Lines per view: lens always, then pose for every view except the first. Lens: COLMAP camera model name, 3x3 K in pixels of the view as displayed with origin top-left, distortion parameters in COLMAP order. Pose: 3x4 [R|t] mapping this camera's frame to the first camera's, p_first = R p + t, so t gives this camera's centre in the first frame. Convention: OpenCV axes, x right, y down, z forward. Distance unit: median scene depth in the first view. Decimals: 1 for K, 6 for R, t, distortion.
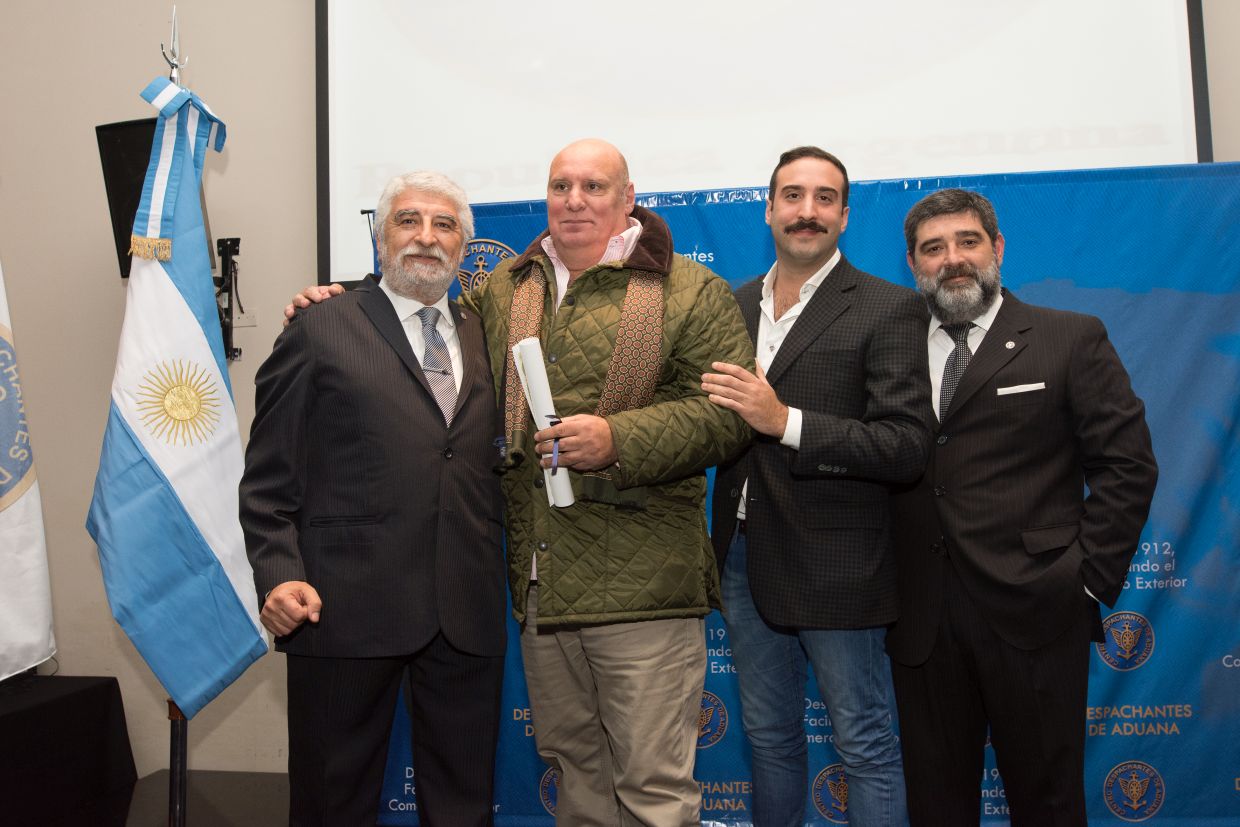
lens RADIAL K [[1097.3, 0, 618.7], [0, 1097.3, 413.1], [0, 0, 1]] dist [-0.018015, -0.011841]
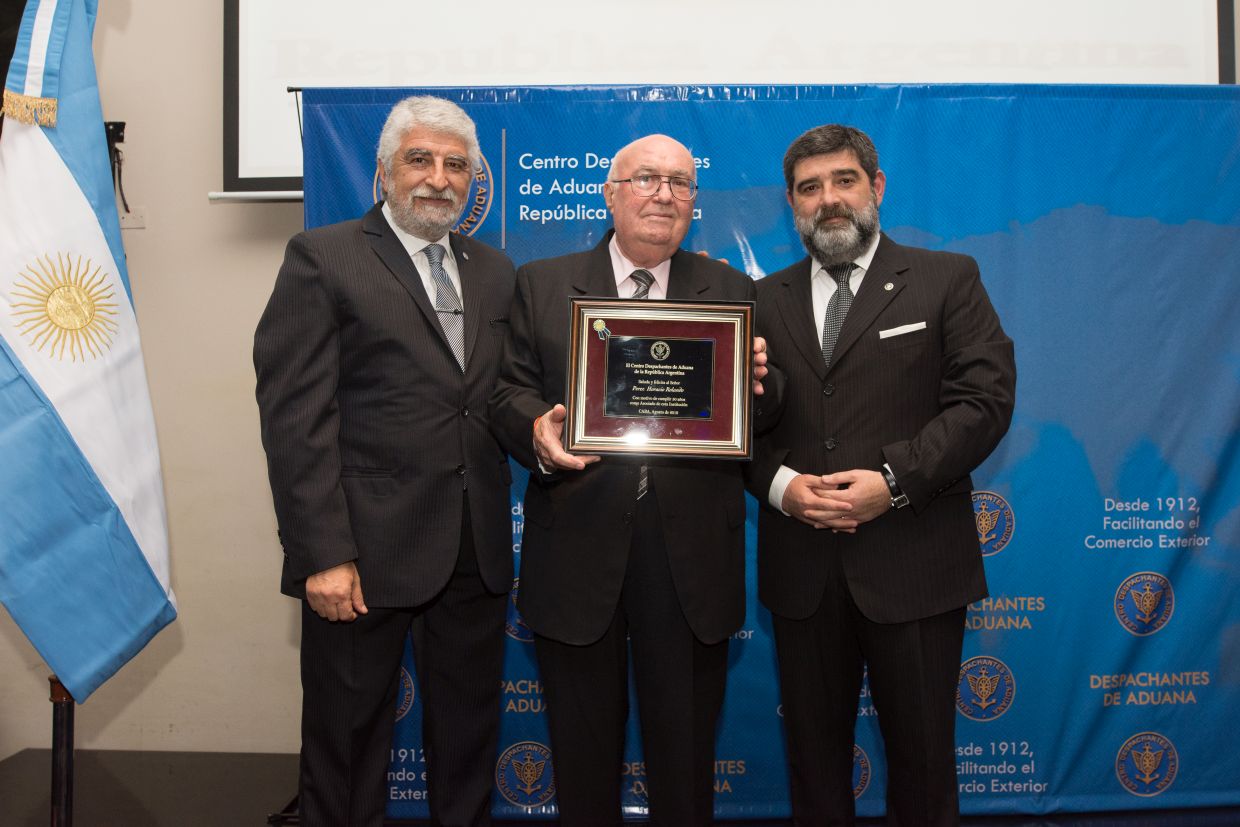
lens RADIAL K [[1097.3, 0, 619.2], [0, 1097.3, 413.7], [0, 0, 1]] dist [-0.018015, -0.011841]
pose [[0.991743, 0.021432, 0.126437, -0.098528], [-0.027475, 0.998552, 0.046247, 0.019089], [-0.125263, -0.049339, 0.990896, 0.155977]]
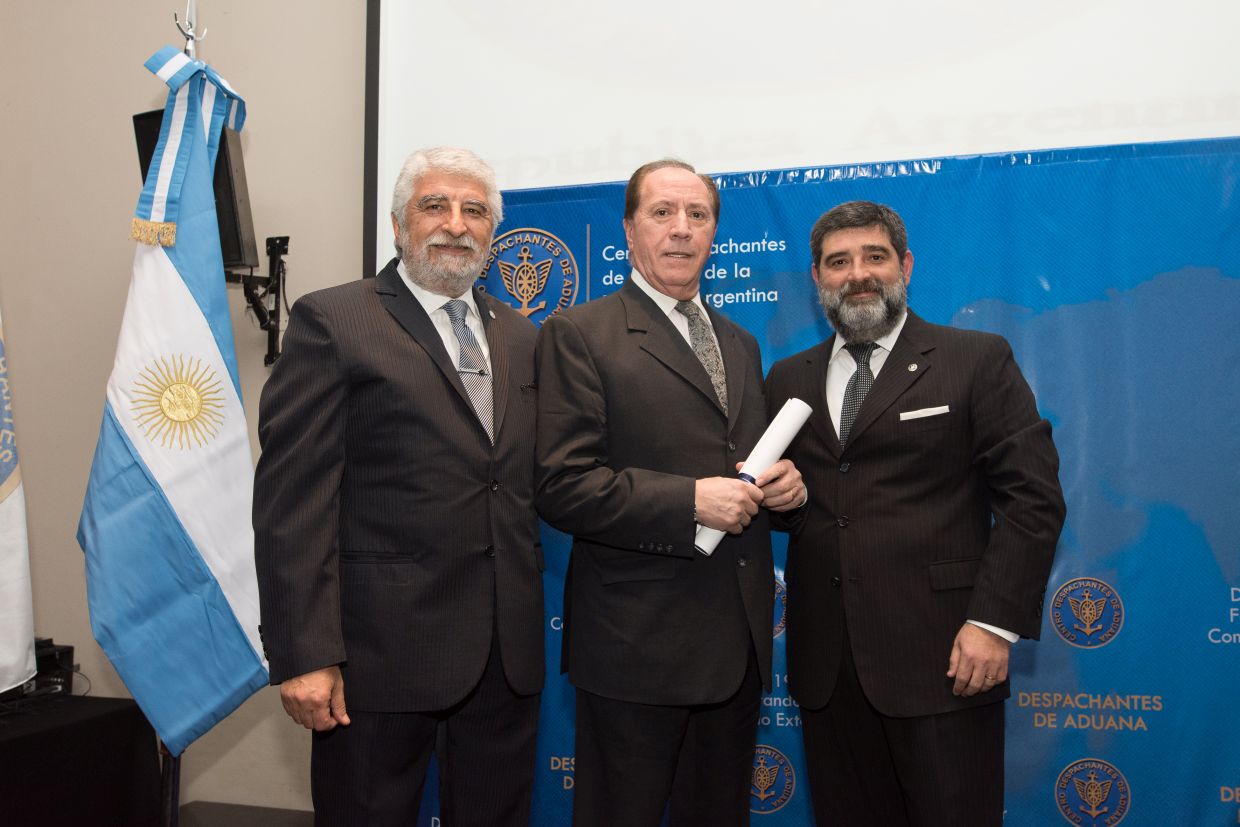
lens RADIAL K [[1097.3, 0, 619.7], [0, 1097.3, 413.8], [0, 0, 1]] dist [-0.018015, -0.011841]
pose [[0.993830, 0.011218, -0.110347, 0.058325], [-0.014082, 0.999583, -0.025212, 0.017035], [0.110019, 0.026610, 0.993573, 0.135201]]
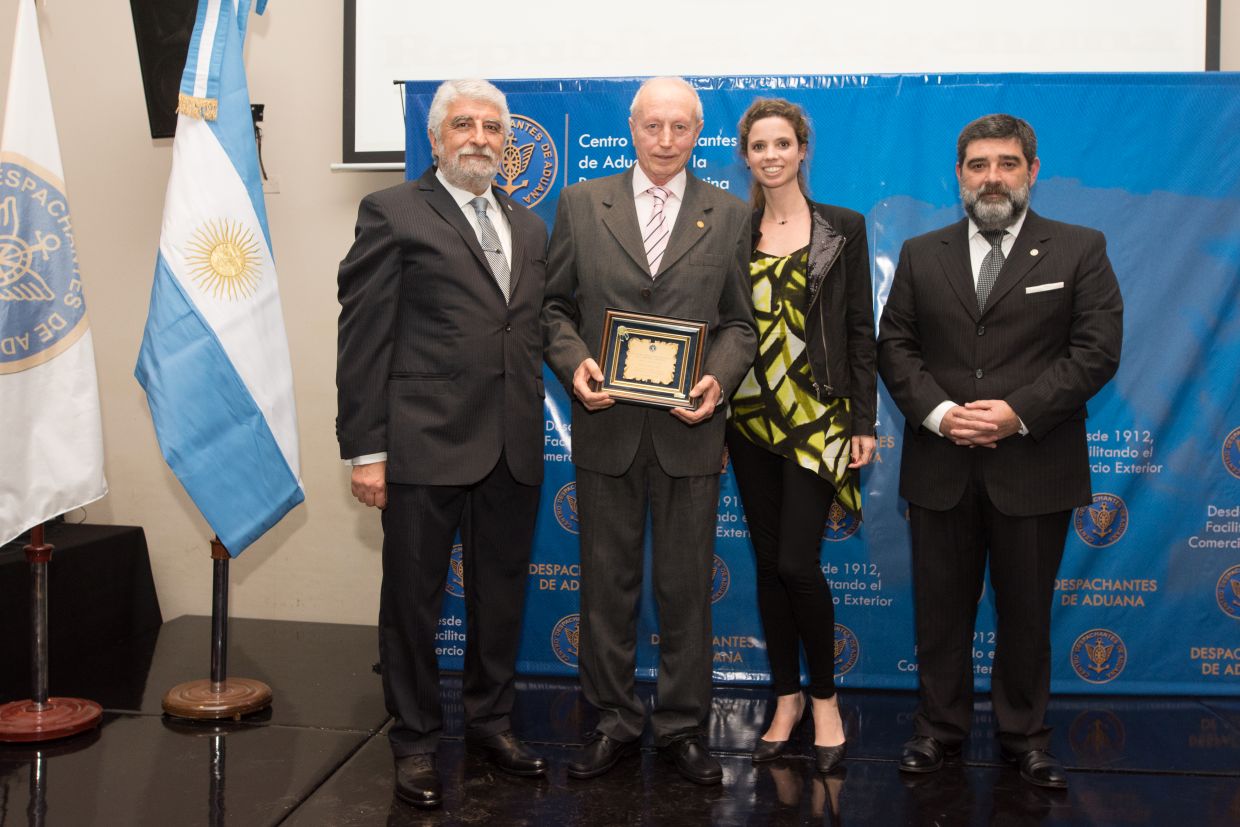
lens RADIAL K [[1097.3, 0, 620.3], [0, 1097.3, 412.7], [0, 0, 1]] dist [-0.018015, -0.011841]
pose [[0.998911, 0.038135, 0.026870, -0.045848], [-0.040488, 0.994817, 0.093274, 0.022141], [-0.023174, -0.094260, 0.995278, -0.056790]]
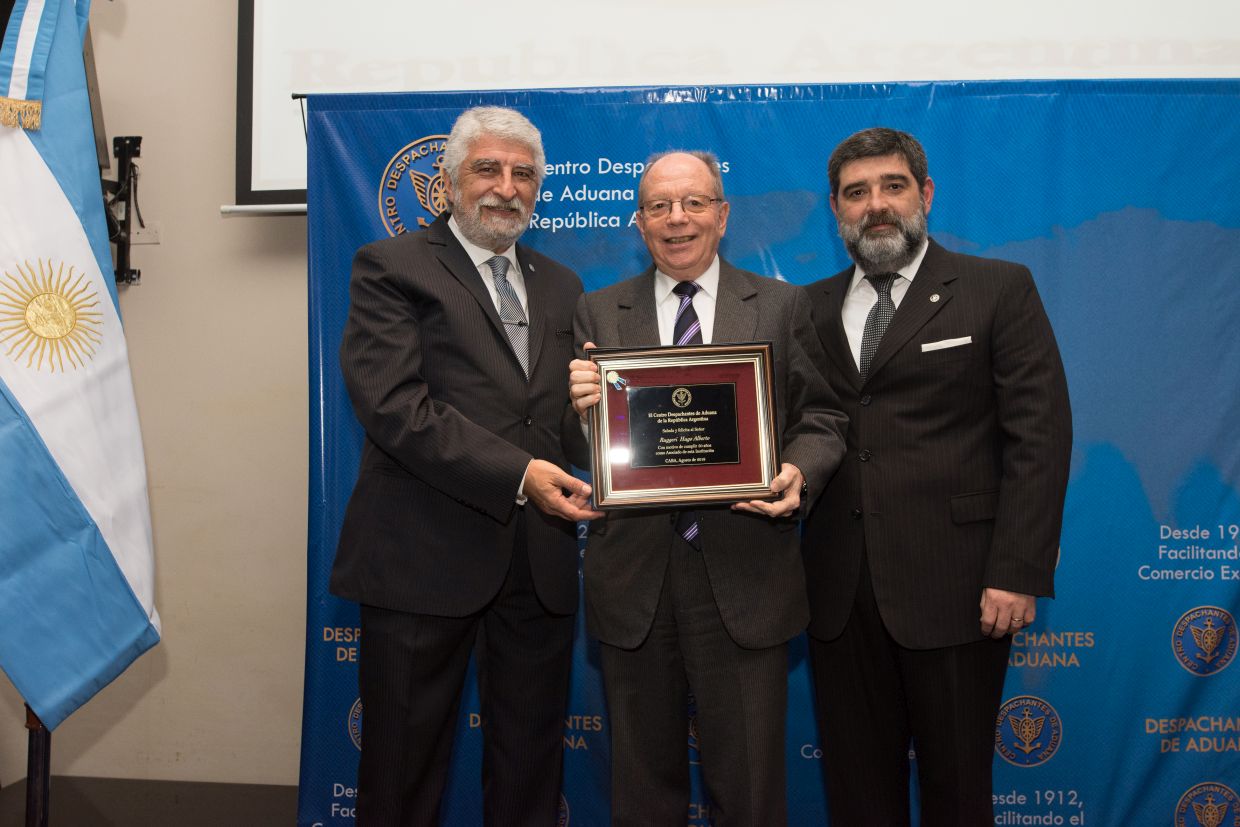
lens RADIAL K [[1097.3, 0, 619.3], [0, 1097.3, 413.2], [0, 0, 1]] dist [-0.018015, -0.011841]
pose [[0.997150, 0.027127, 0.070402, -0.052986], [-0.028570, 0.999400, 0.019578, 0.030639], [-0.069829, -0.021534, 0.997327, 0.202928]]
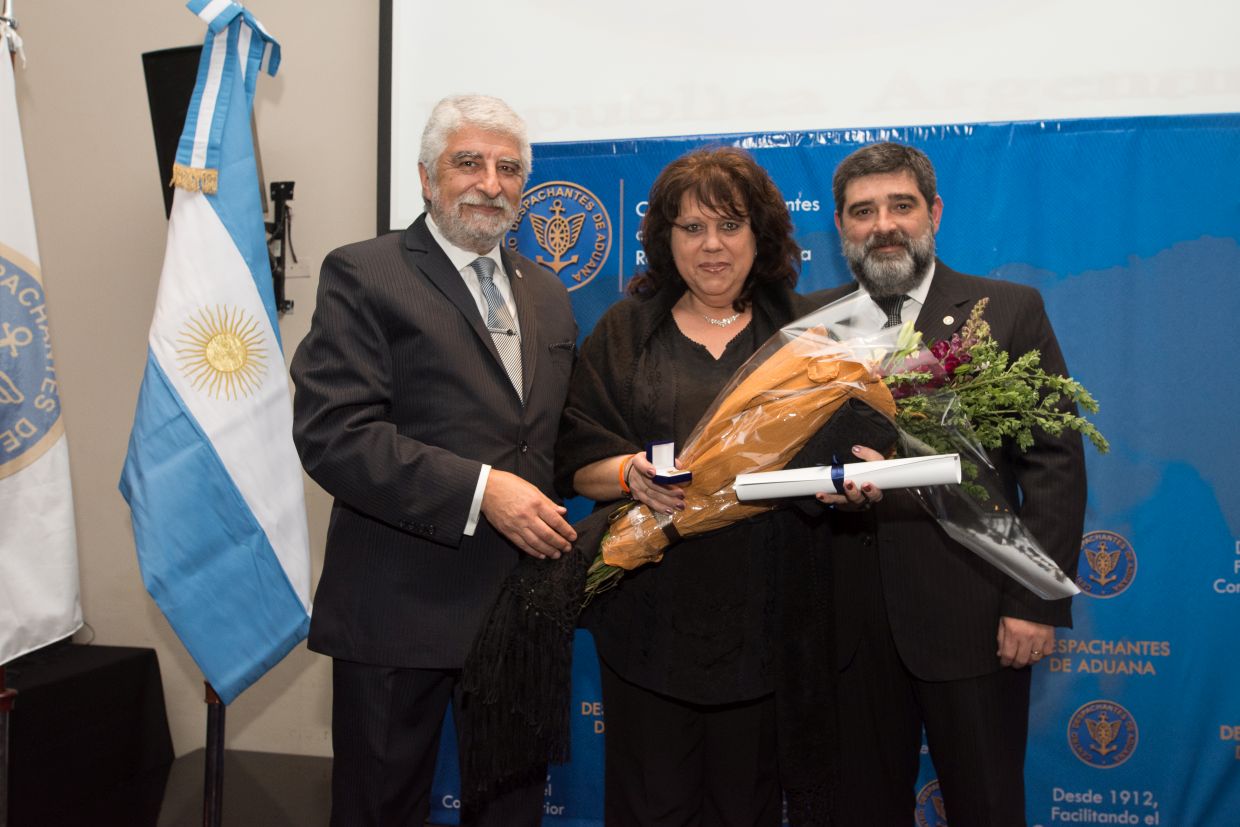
lens RADIAL K [[1097.3, 0, 619.4], [0, 1097.3, 412.3], [0, 0, 1]] dist [-0.018015, -0.011841]
pose [[0.998706, 0.026837, -0.043188, -0.035726], [-0.025924, 0.999431, 0.021564, 0.011377], [0.043742, -0.020417, 0.998834, 0.112248]]
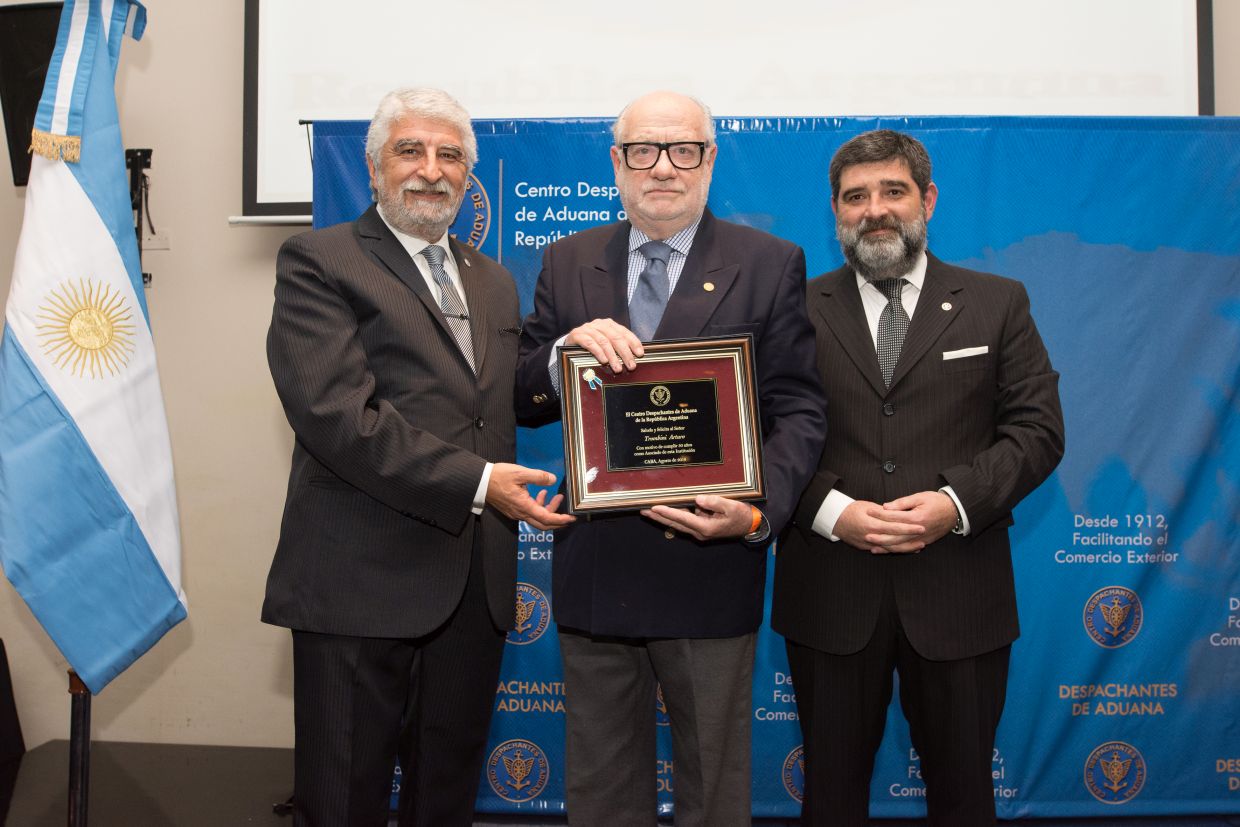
lens RADIAL K [[1097.3, 0, 619.8], [0, 1097.3, 413.1], [0, 0, 1]] dist [-0.018015, -0.011841]
pose [[0.995240, 0.030188, 0.092658, -0.060398], [-0.033980, 0.998637, 0.039622, 0.008221], [-0.091336, -0.042582, 0.994909, 0.101657]]
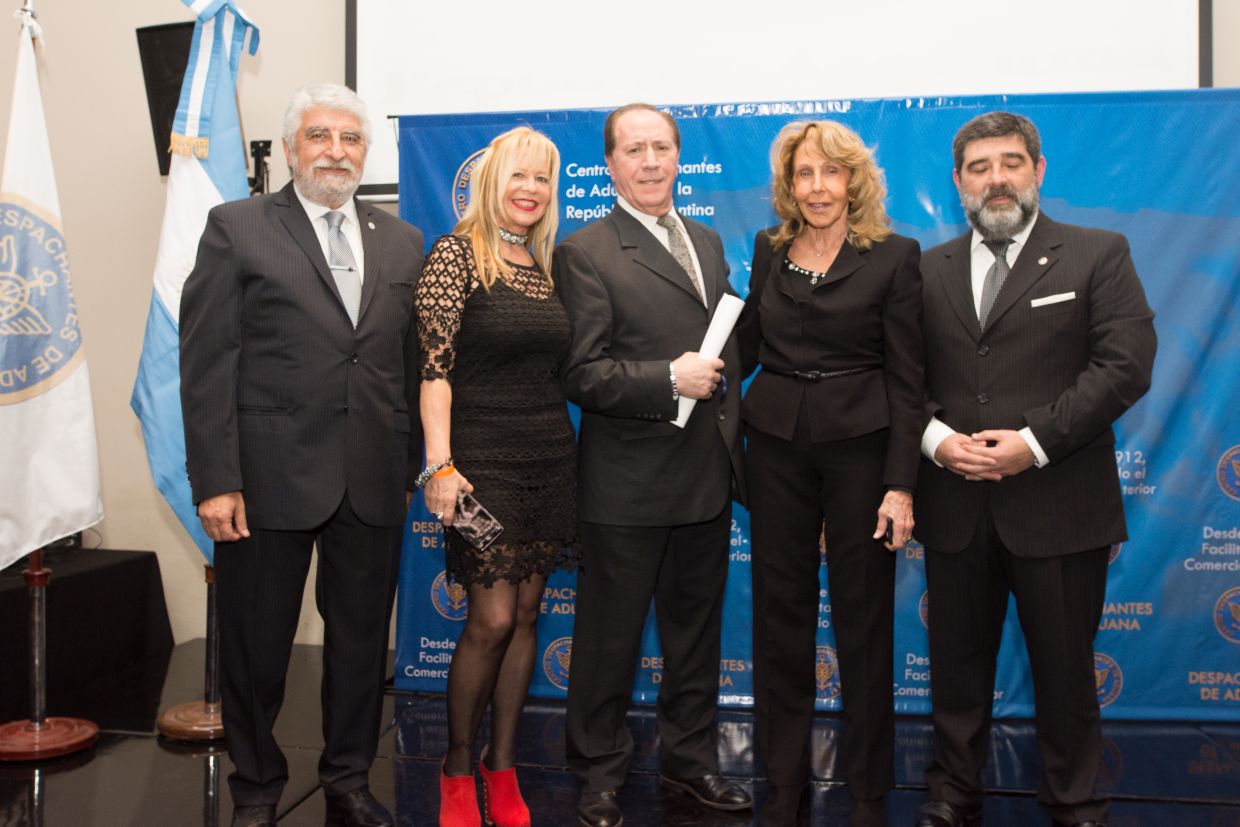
lens RADIAL K [[1097.3, 0, 619.7], [0, 1097.3, 411.8], [0, 0, 1]] dist [-0.018015, -0.011841]
pose [[0.999309, 0.029800, -0.022217, 0.021788], [-0.028077, 0.996849, 0.074192, 0.015999], [0.024358, -0.073517, 0.996996, -0.068832]]
